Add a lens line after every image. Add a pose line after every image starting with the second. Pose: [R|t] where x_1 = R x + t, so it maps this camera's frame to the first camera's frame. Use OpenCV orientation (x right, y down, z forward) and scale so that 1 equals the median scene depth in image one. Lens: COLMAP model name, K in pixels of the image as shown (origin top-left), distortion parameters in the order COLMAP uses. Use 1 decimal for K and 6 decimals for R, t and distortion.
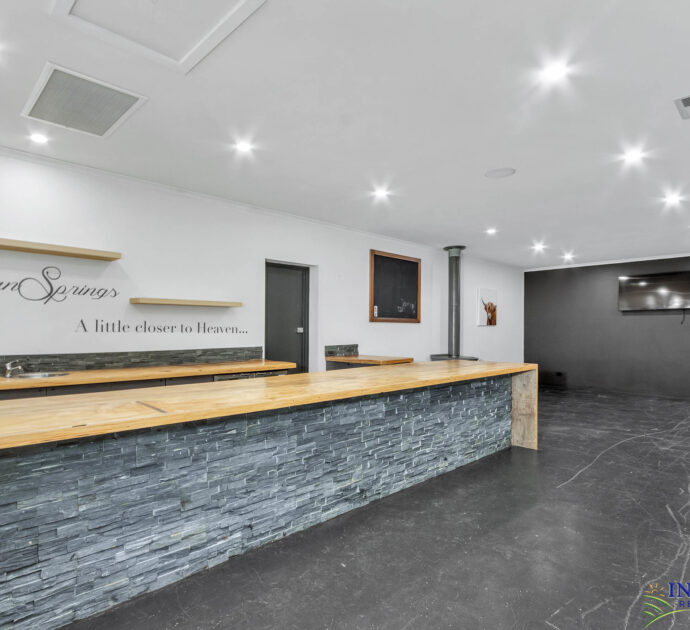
lens RADIAL K [[443.0, 0, 346.4], [0, 443.0, 316.5], [0, 0, 1]] dist [0.010245, 0.003989]
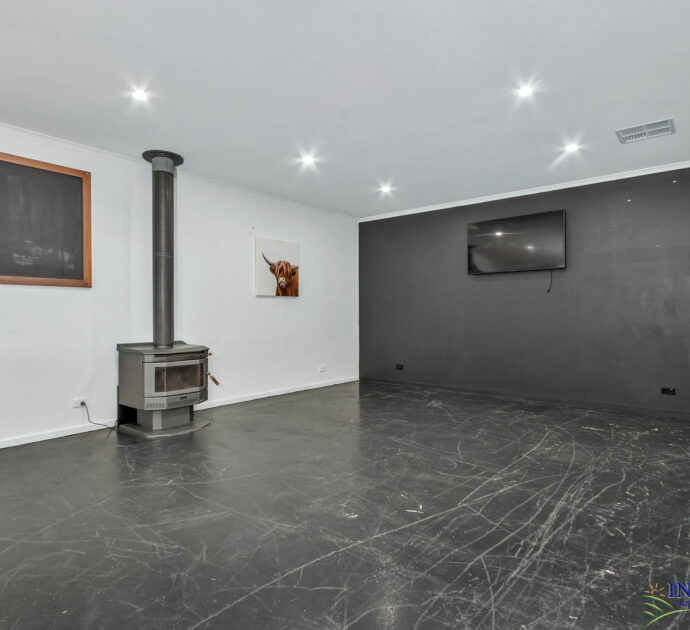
lens RADIAL K [[443.0, 0, 338.6], [0, 443.0, 314.9], [0, 0, 1]] dist [0.010245, 0.003989]
pose [[0.997134, 0.000052, 0.075651, 0.441778], [-0.003133, 0.999170, 0.040611, 0.025766], [-0.075586, -0.040732, 0.996307, 0.426016]]
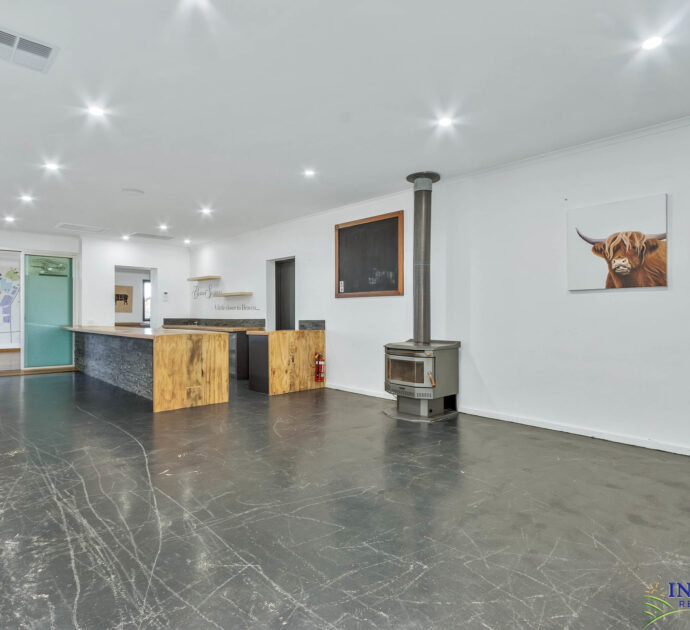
lens RADIAL K [[443.0, 0, 331.8], [0, 443.0, 311.2], [0, 0, 1]] dist [0.010245, 0.003989]
pose [[-0.067141, -0.006634, -0.997721, 0.937382], [0.033928, 0.999384, -0.008929, 0.044745], [0.997167, -0.034450, -0.066874, 0.944776]]
